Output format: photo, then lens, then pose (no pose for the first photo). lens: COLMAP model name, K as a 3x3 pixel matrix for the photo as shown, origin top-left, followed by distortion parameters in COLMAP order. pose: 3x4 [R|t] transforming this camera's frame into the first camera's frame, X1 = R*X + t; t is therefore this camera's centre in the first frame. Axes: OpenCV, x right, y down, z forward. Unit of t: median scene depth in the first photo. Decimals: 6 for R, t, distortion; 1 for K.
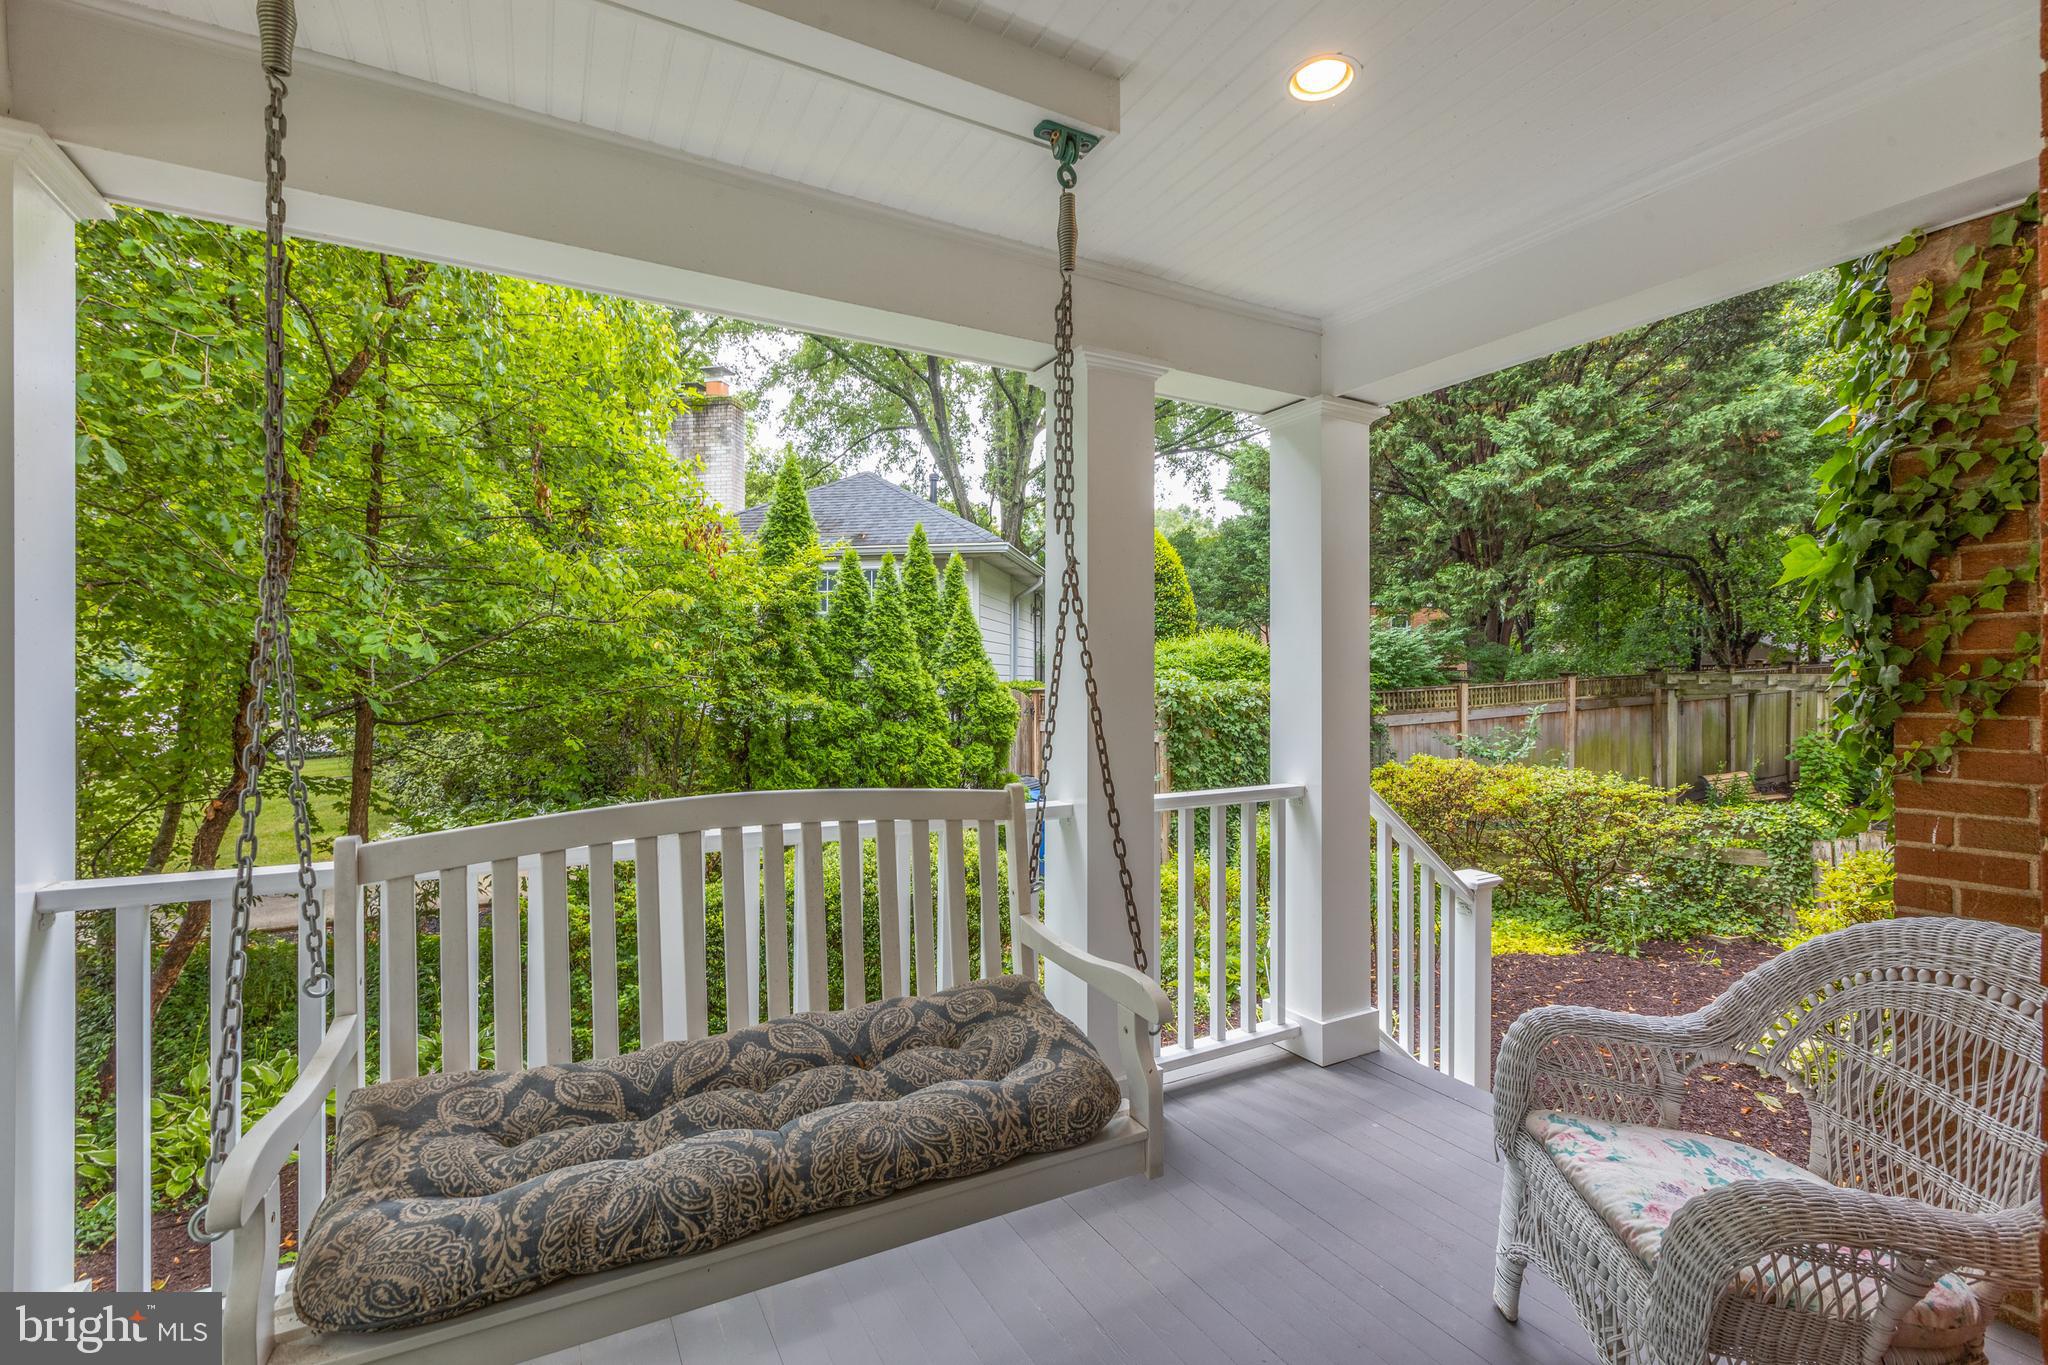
lens RADIAL K [[907.2, 0, 1020.3], [0, 907.2, 681.1], [0, 0, 1]] dist [0.001496, 0.000004]
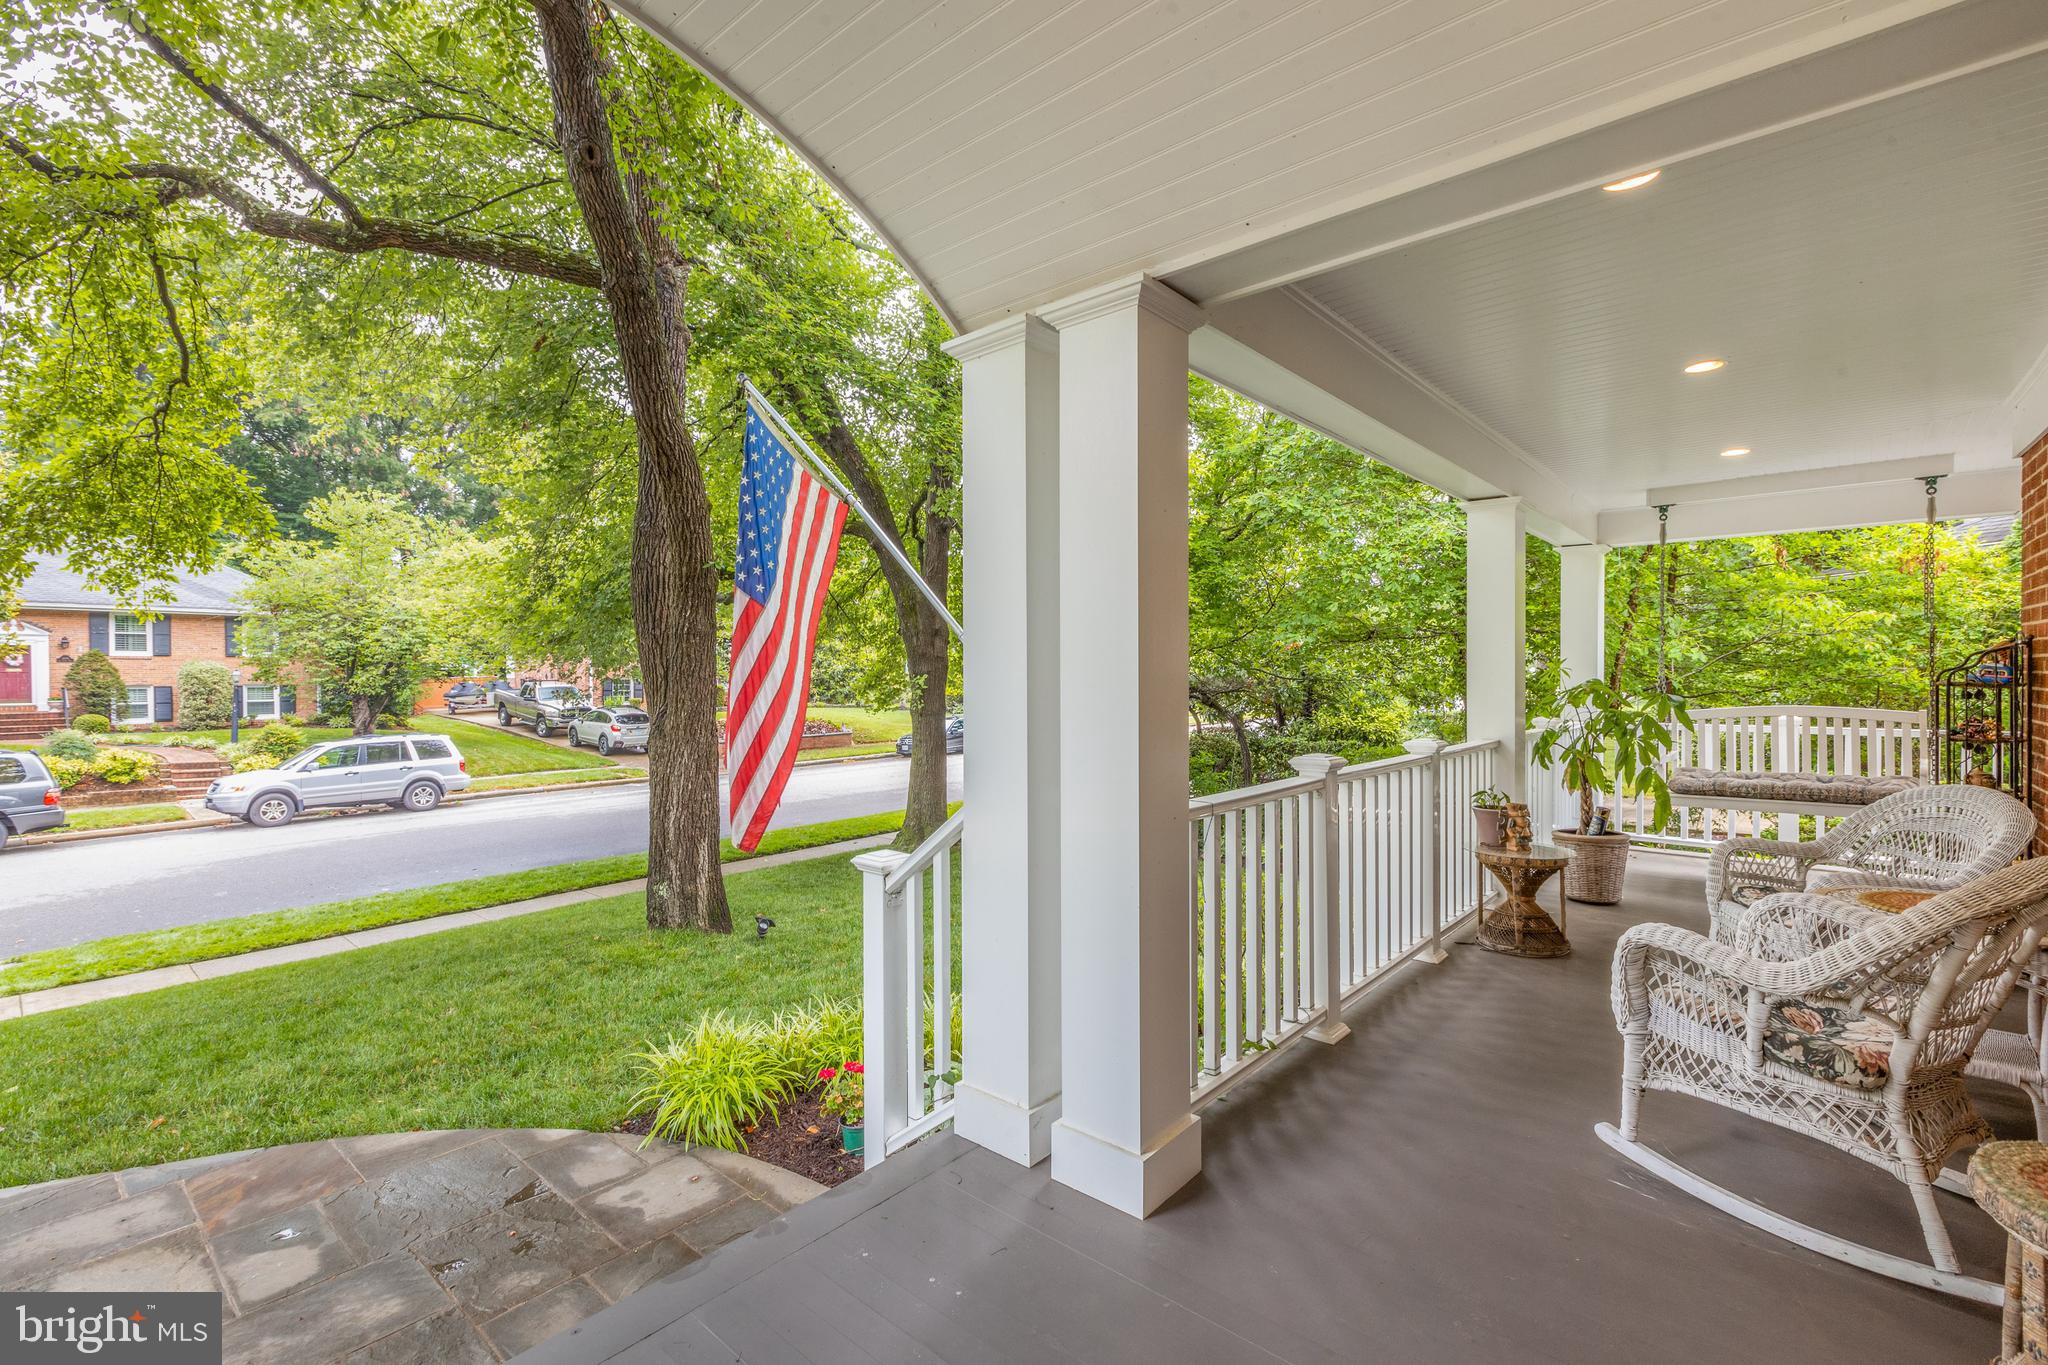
lens RADIAL K [[907.2, 0, 1020.4], [0, 907.2, 681.0], [0, 0, 1]] dist [0.001496, 0.000004]
pose [[0.339174, 0.001264, -0.940723, 0.643746], [-0.002539, 0.999997, 0.000428, 0.022218], [0.940720, 0.002243, 0.339176, -0.975672]]
